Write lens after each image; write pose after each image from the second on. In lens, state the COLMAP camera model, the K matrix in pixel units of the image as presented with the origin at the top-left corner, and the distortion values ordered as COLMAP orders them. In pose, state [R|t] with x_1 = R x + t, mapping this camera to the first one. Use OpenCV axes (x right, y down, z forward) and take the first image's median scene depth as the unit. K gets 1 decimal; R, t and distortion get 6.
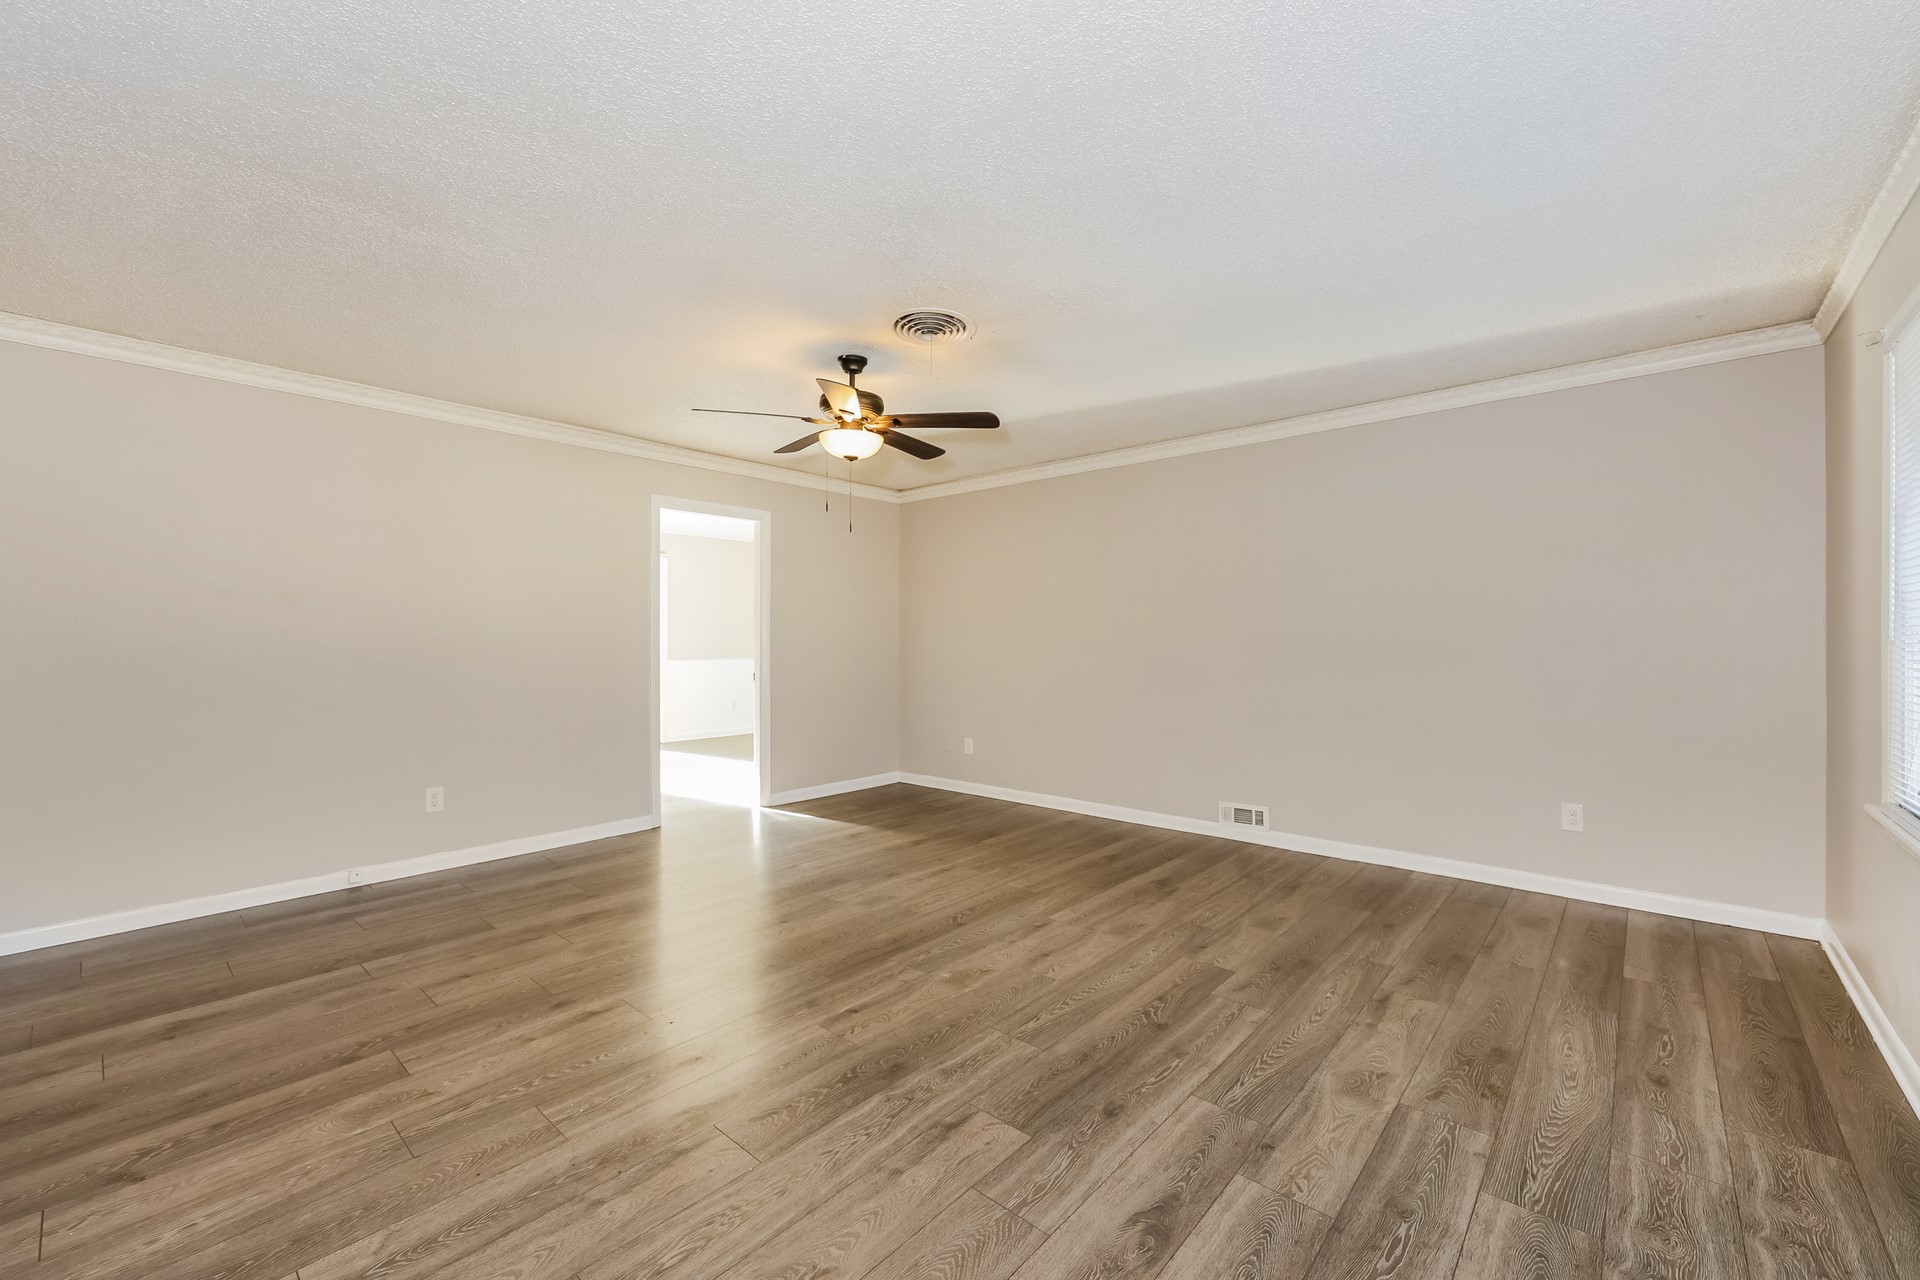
lens RADIAL K [[778.8, 0, 953.9], [0, 778.8, 647.2], [0, 0, 1]] dist [0.001483, -0.000276]
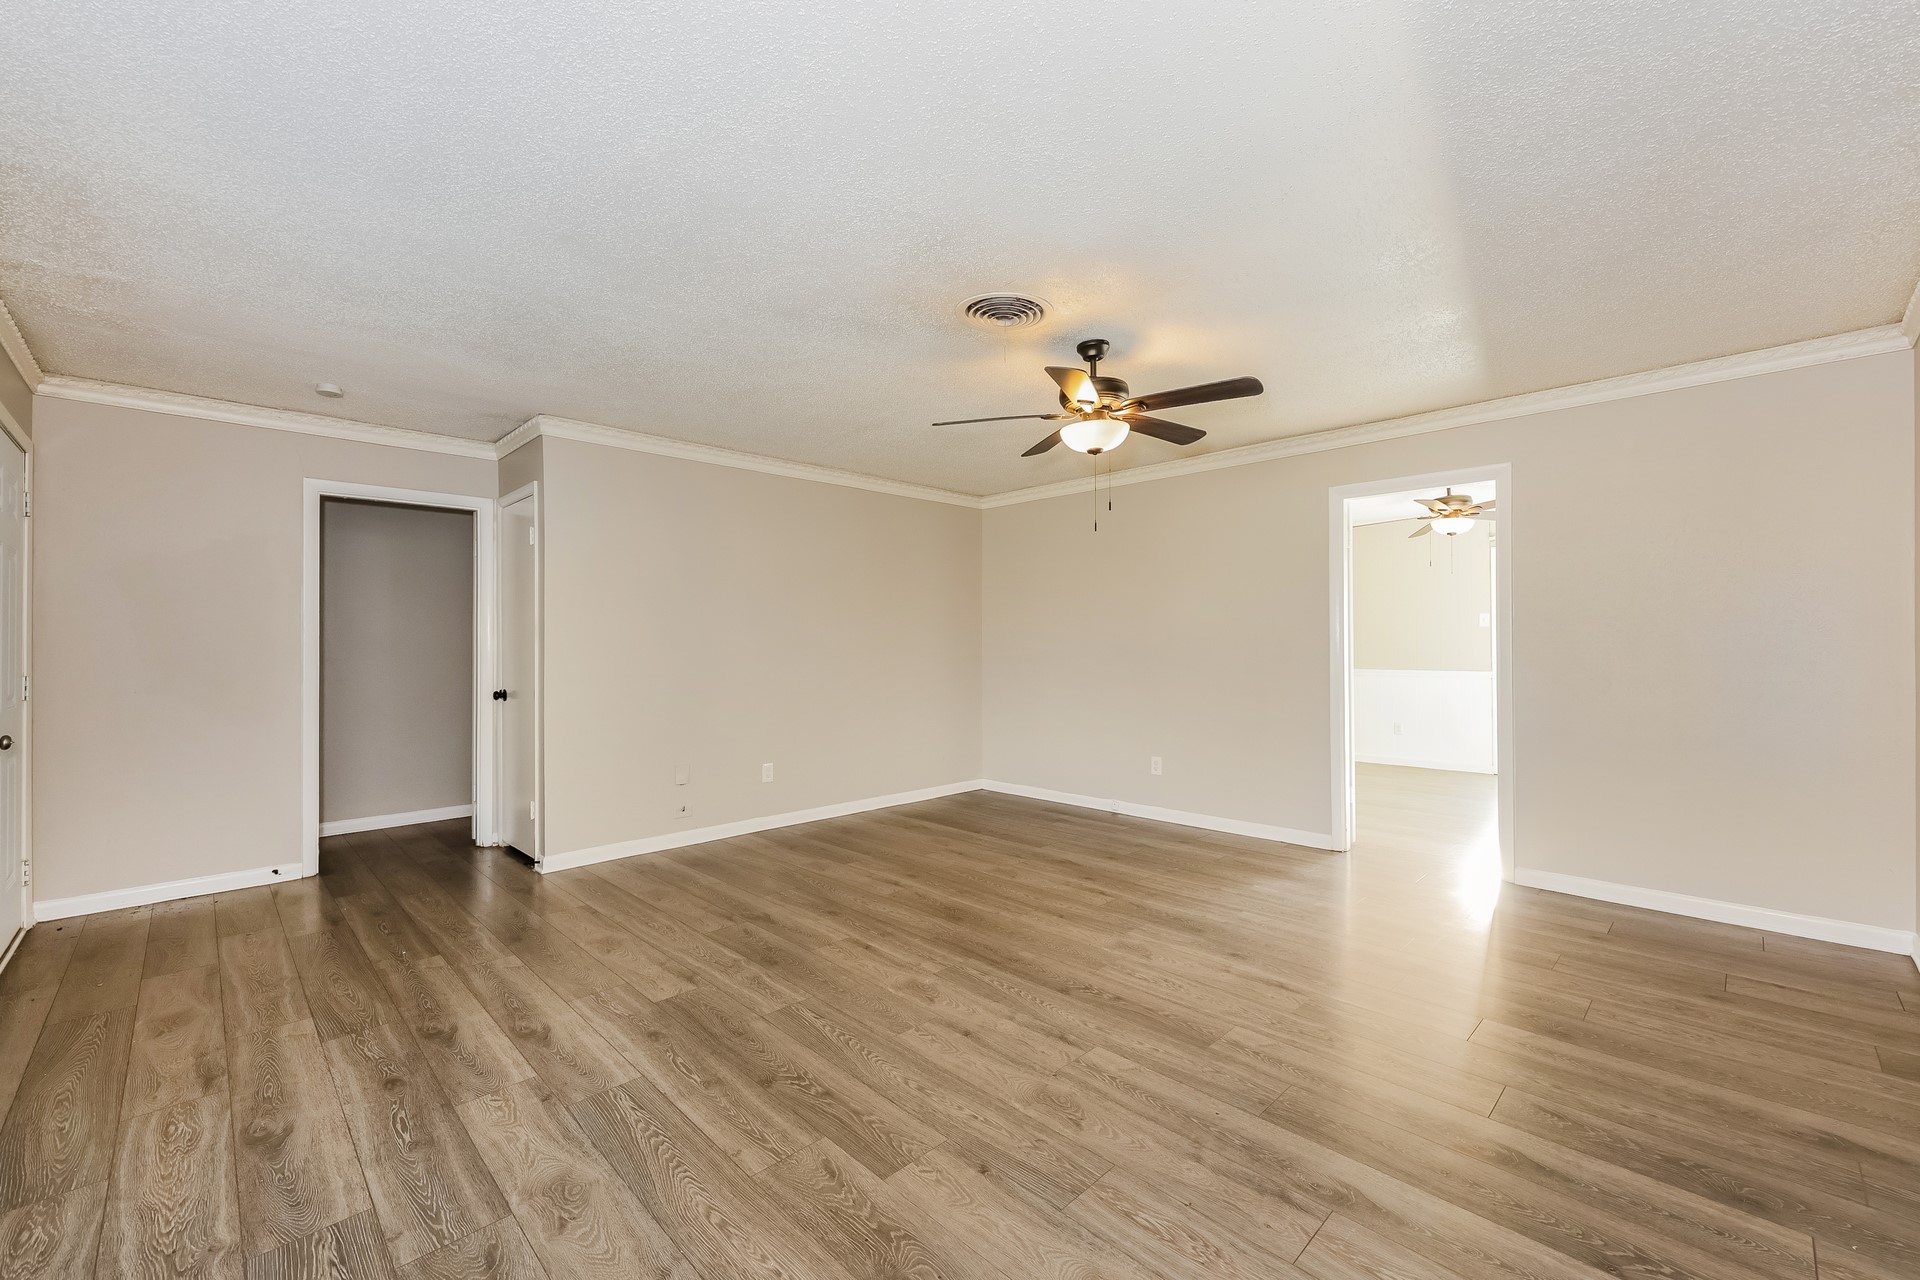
lens RADIAL K [[778.8, 0, 959.3], [0, 778.8, 646.0], [0, 0, 1]] dist [0.001483, -0.000276]
pose [[-0.067342, 0.004396, -0.997720, 1.107311], [-0.005151, 0.999975, 0.004754, -0.018864], [0.997717, 0.005460, -0.067317, 1.241482]]
